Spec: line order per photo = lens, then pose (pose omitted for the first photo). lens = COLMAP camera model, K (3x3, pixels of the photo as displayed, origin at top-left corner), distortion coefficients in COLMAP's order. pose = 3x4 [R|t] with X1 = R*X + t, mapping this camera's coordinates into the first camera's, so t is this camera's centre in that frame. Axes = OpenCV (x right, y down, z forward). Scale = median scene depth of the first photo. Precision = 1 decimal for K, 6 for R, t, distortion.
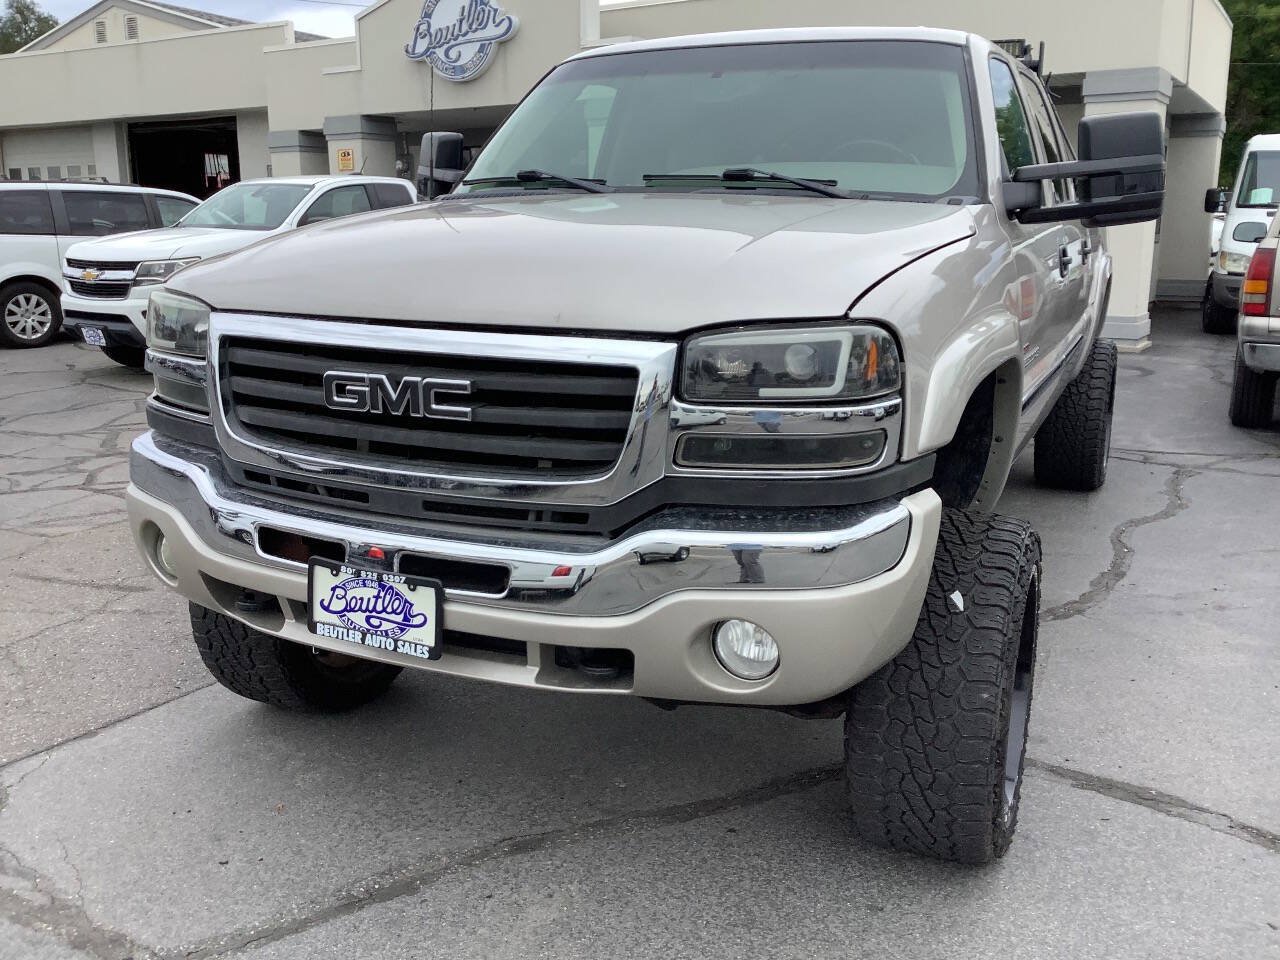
lens RADIAL K [[1160.7, 0, 644.2], [0, 1160.7, 474.3], [0, 0, 1]] dist [0.131612, -0.249195]
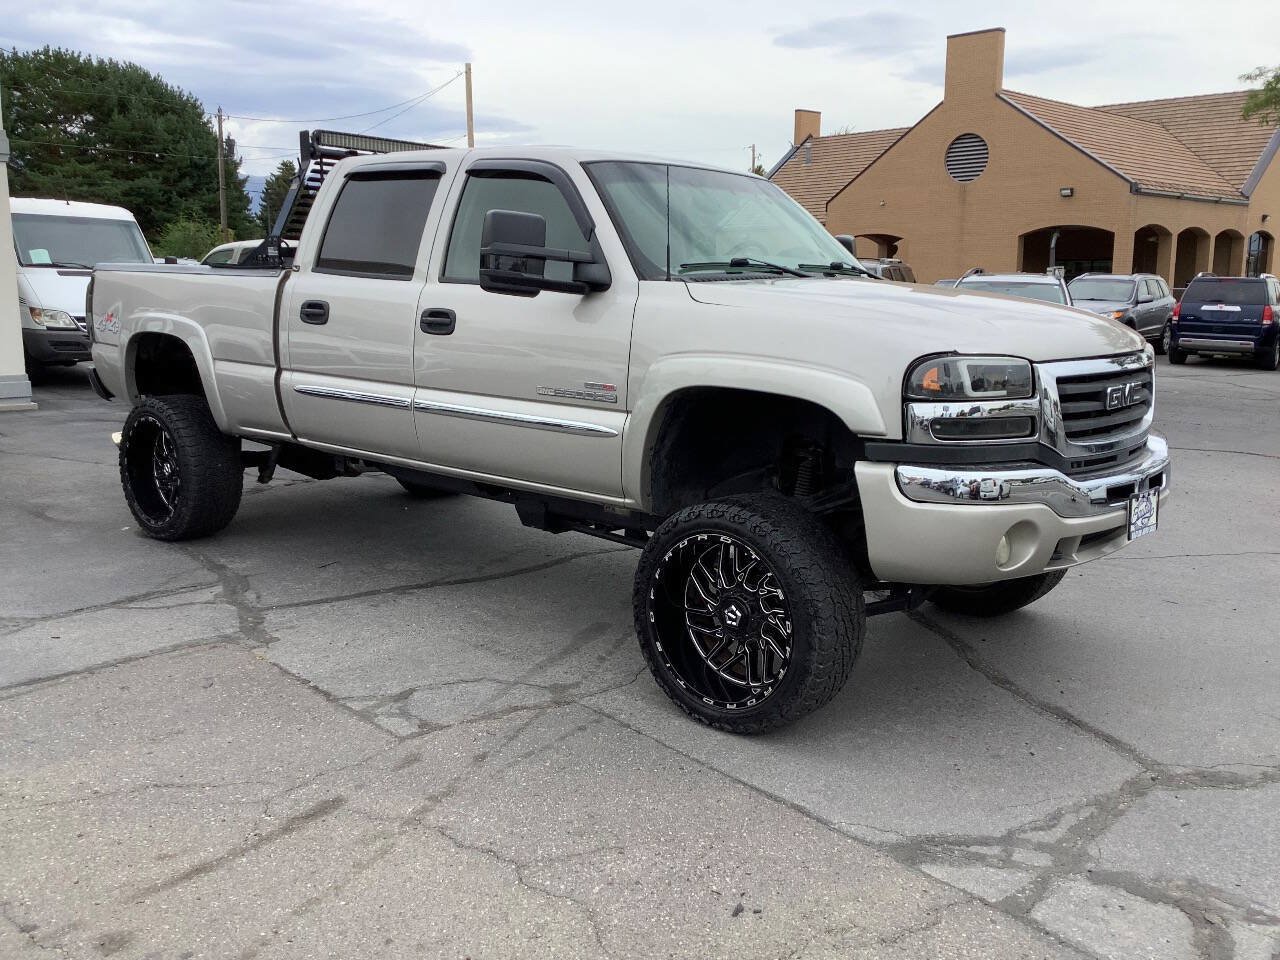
lens RADIAL K [[1147.1, 0, 636.1], [0, 1147.1, 477.9], [0, 0, 1]] dist [0.133655, -0.245188]
pose [[0.270995, -0.163733, 0.948553, -2.093868], [0.198474, 0.973757, 0.111381, -0.286863], [-0.941897, 0.158080, 0.296380, 1.177165]]
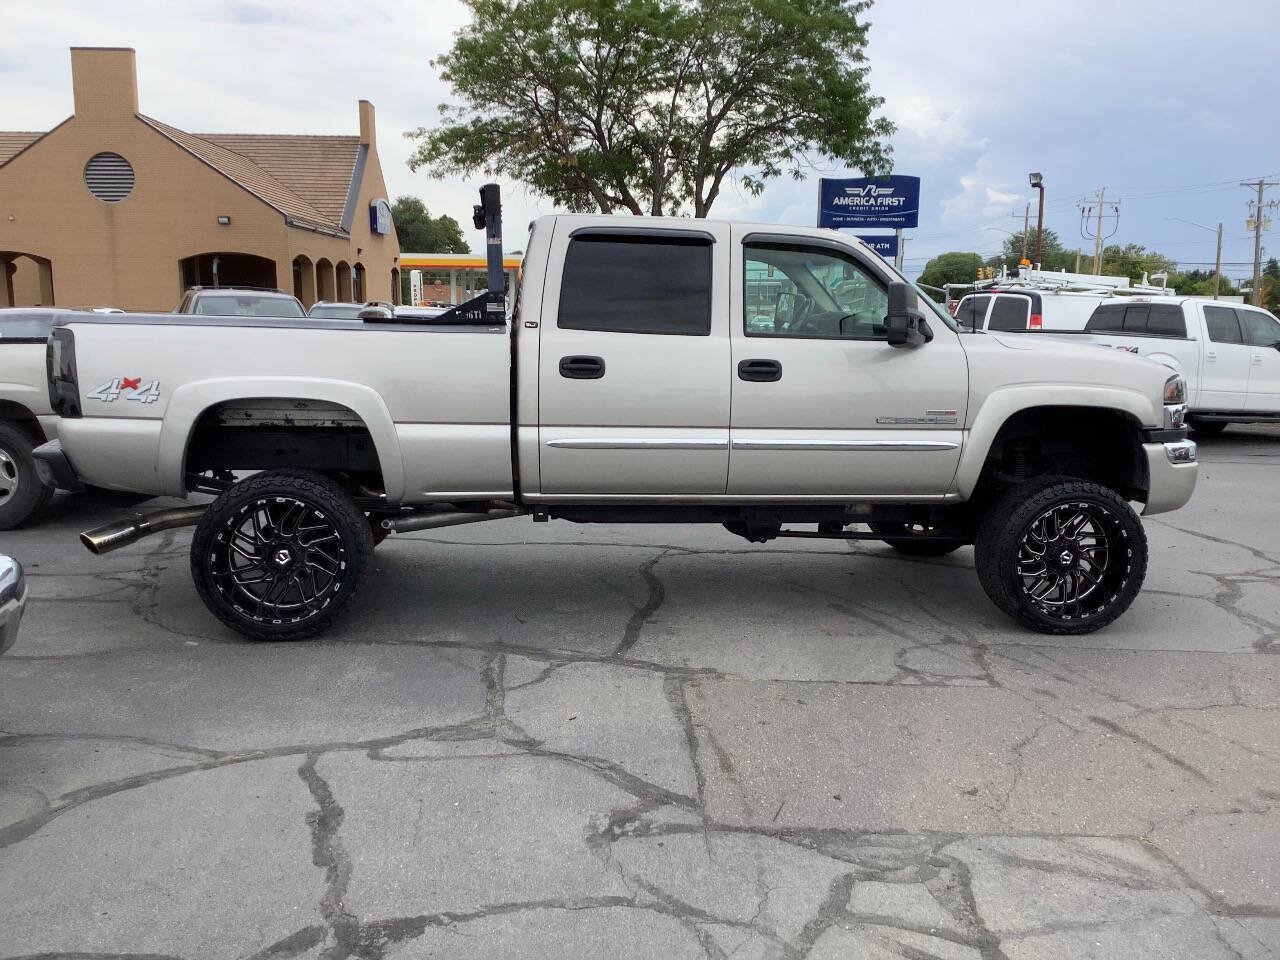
lens RADIAL K [[1142.3, 0, 635.5], [0, 1142.3, 486.6], [0, 0, 1]] dist [0.099369, -0.161110]
pose [[-0.529880, -0.139191, 0.836572, -2.081477], [0.170282, 0.948888, 0.265734, -0.868177], [-0.830801, 0.283261, -0.479096, 3.586058]]
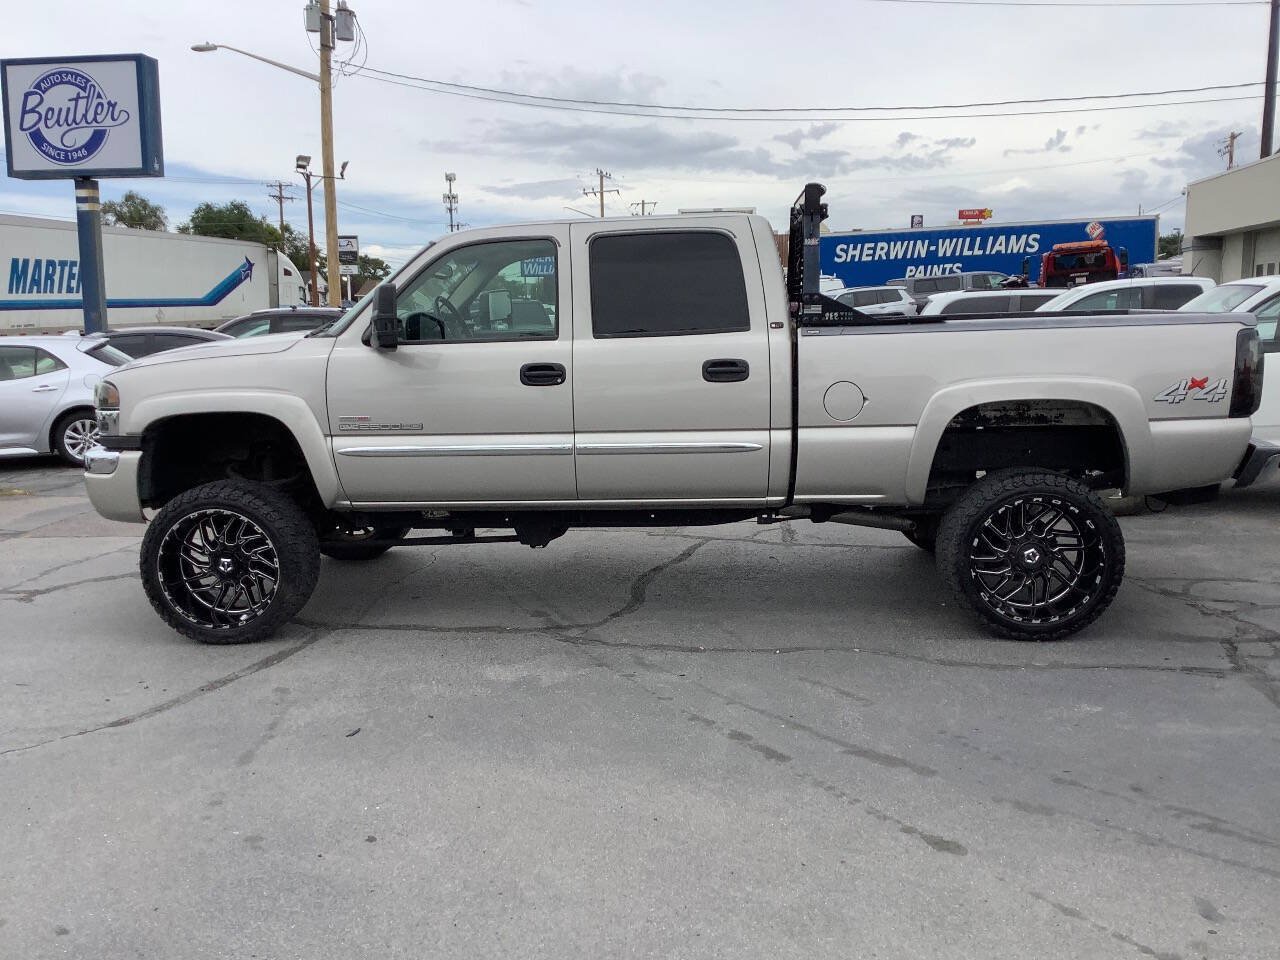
lens RADIAL K [[1157.7, 0, 636.4], [0, 1157.7, 481.3], [0, 0, 1]] dist [0.103724, -0.170824]
pose [[0.341884, 0.131668, -0.930472, 3.033013], [-0.188166, 0.979676, 0.069492, -0.308982], [0.920711, 0.151325, 0.359711, 1.113855]]
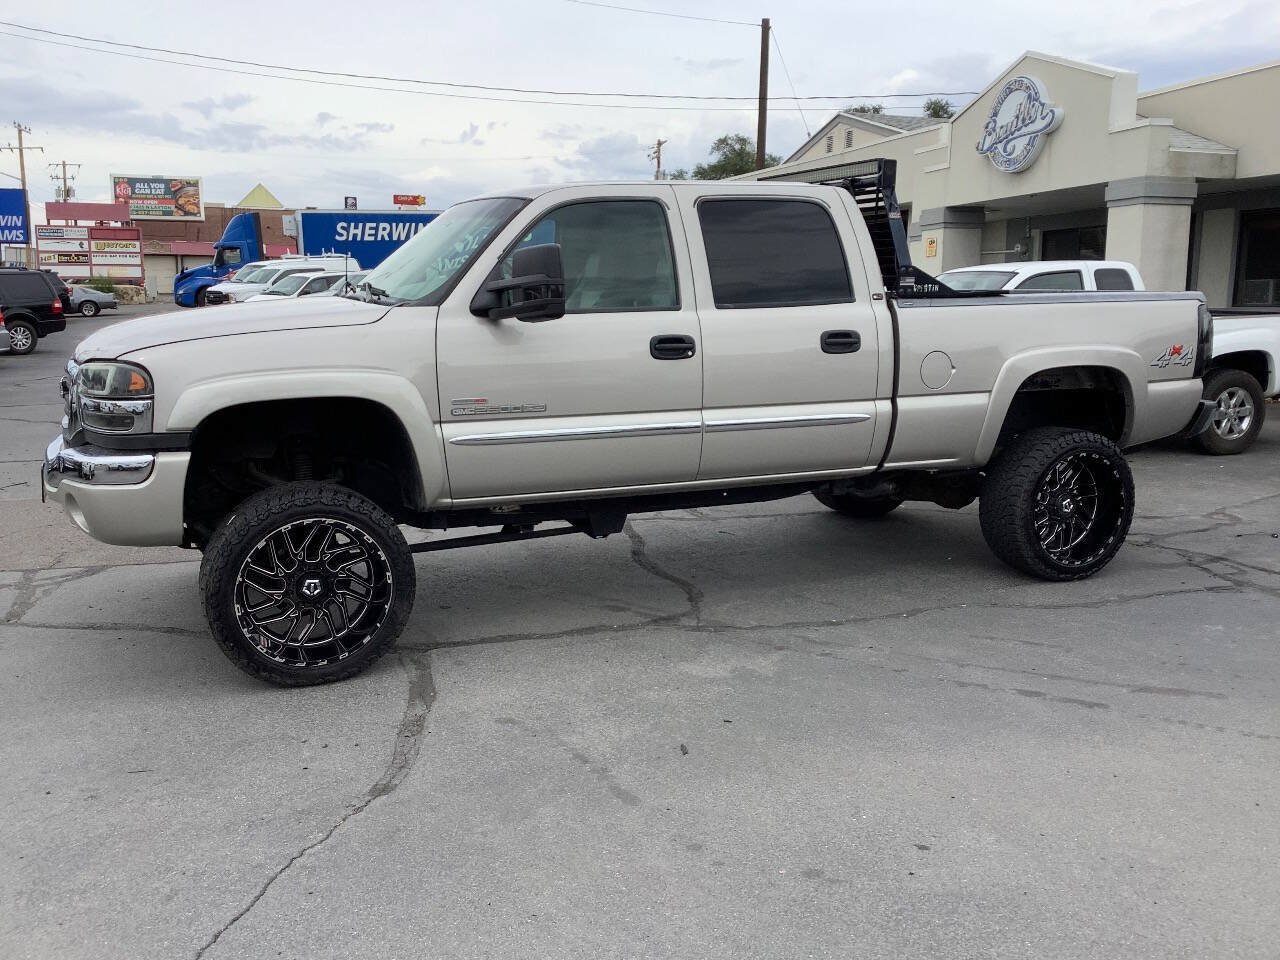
lens RADIAL K [[1164.6, 0, 640.0], [0, 1164.6, 480.0], [0, 0, 1]] dist [0.116529, -0.229512]
pose [[0.738477, 0.108724, -0.665455, 2.152249], [-0.146392, 0.989226, -0.000833, -0.051356], [0.658195, 0.098033, 0.746437, 0.044707]]
